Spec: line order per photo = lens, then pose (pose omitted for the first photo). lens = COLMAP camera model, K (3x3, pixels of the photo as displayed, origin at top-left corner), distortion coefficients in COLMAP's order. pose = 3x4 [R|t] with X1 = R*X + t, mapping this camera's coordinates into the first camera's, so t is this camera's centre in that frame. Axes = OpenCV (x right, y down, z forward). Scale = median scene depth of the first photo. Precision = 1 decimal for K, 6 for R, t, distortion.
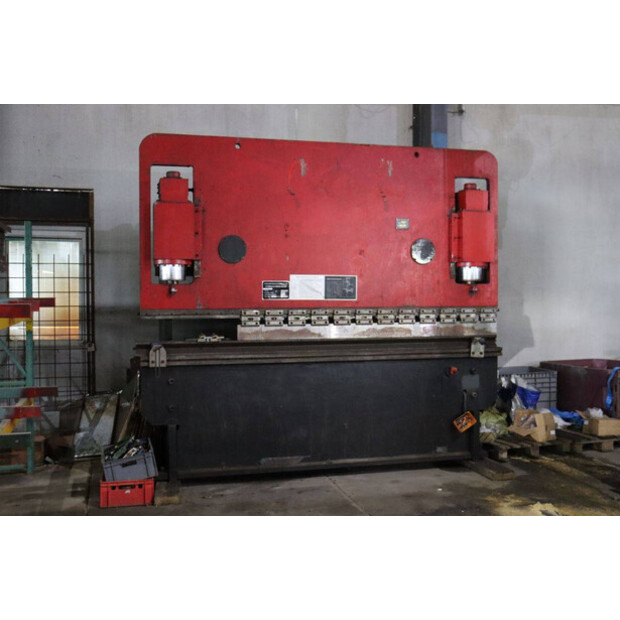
lens RADIAL K [[685.8, 0, 311.1], [0, 685.8, 309.4], [0, 0, 1]] dist [-0.016745, 0.000000]
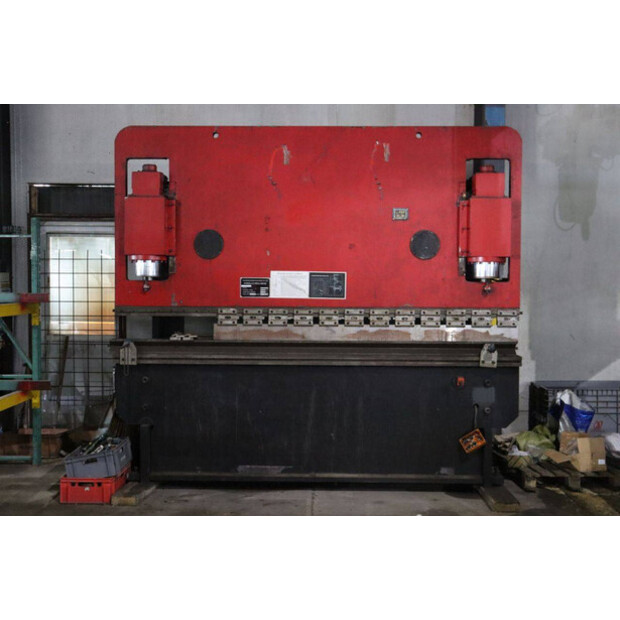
lens RADIAL K [[739.8, 0, 308.1], [0, 739.8, 312.9], [0, 0, 1]] dist [0.027647, 0.000000]
pose [[0.963523, 0.017127, -0.267076, 0.281624], [-0.015218, 0.999842, 0.009218, -0.003554], [0.267191, -0.004818, 0.963631, 0.041767]]
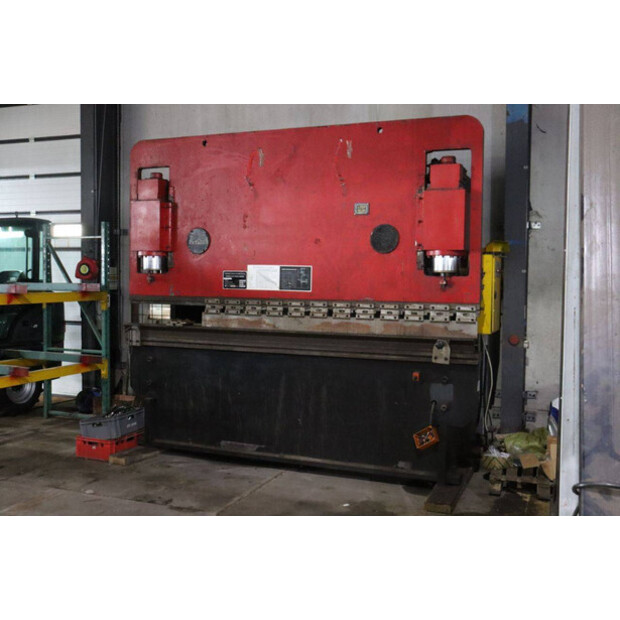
lens RADIAL K [[718.6, 0, 307.9], [0, 718.6, 307.0], [0, 0, 1]] dist [-0.026769, 0.000000]
pose [[0.794921, 0.040160, -0.605382, 0.668672], [-0.028544, 0.999177, 0.028803, -0.021113], [0.606041, -0.005616, 0.795414, 0.205131]]
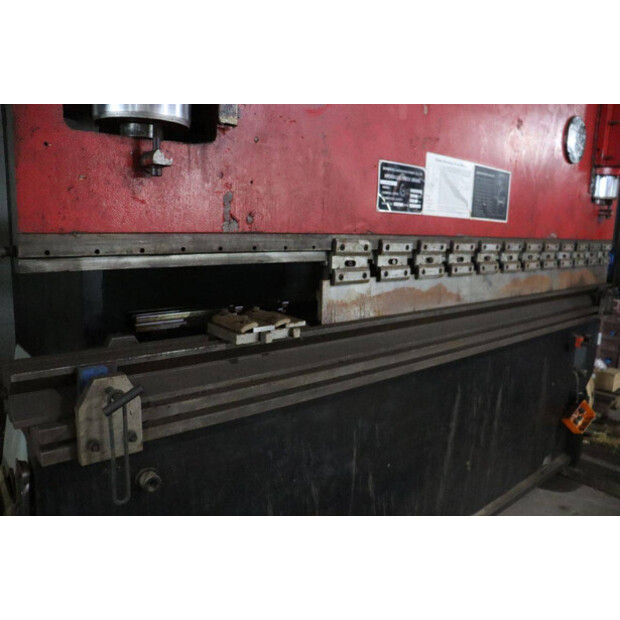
lens RADIAL K [[494.0, 0, 309.5], [0, 494.0, 308.3], [0, 0, 1]] dist [-0.113707, 0.003567]
pose [[0.898354, -0.040503, 0.437401, -0.214503], [-0.029393, 0.987966, 0.151852, -0.001407], [-0.438288, -0.149273, 0.886353, 0.748516]]
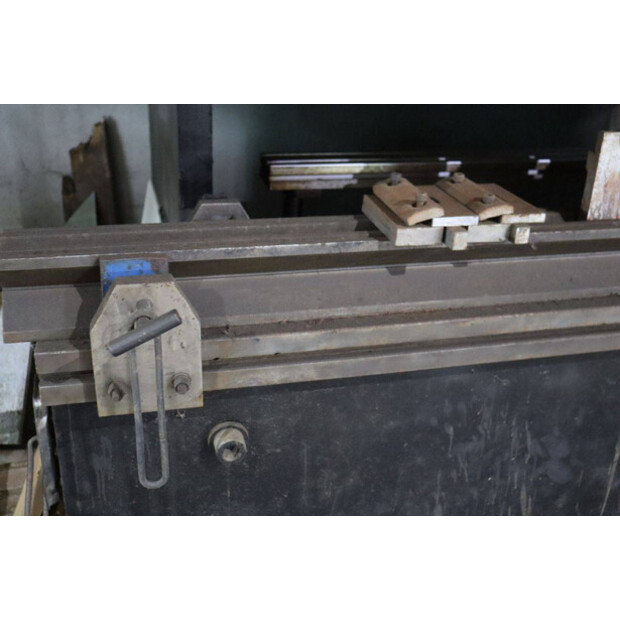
lens RADIAL K [[685.8, 0, 321.3], [0, 685.8, 305.1], [0, 0, 1]] dist [-0.016745, 0.000000]
pose [[0.998690, 0.039330, 0.032731, -0.174986], [-0.049144, 0.915404, 0.399525, -0.002906], [-0.014248, -0.400610, 0.916138, 0.793817]]
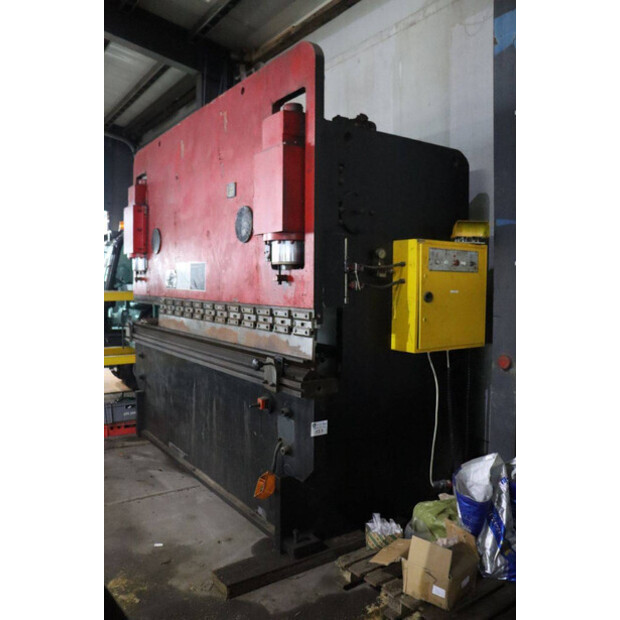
lens RADIAL K [[555.5, 0, 306.5], [0, 555.5, 313.3], [0, 0, 1]] dist [-0.082047, -0.000275]
pose [[0.312266, 0.064810, -0.947782, 0.747033], [-0.025921, 0.997880, 0.059696, -0.030222], [0.949641, 0.005926, 0.313283, 0.906769]]
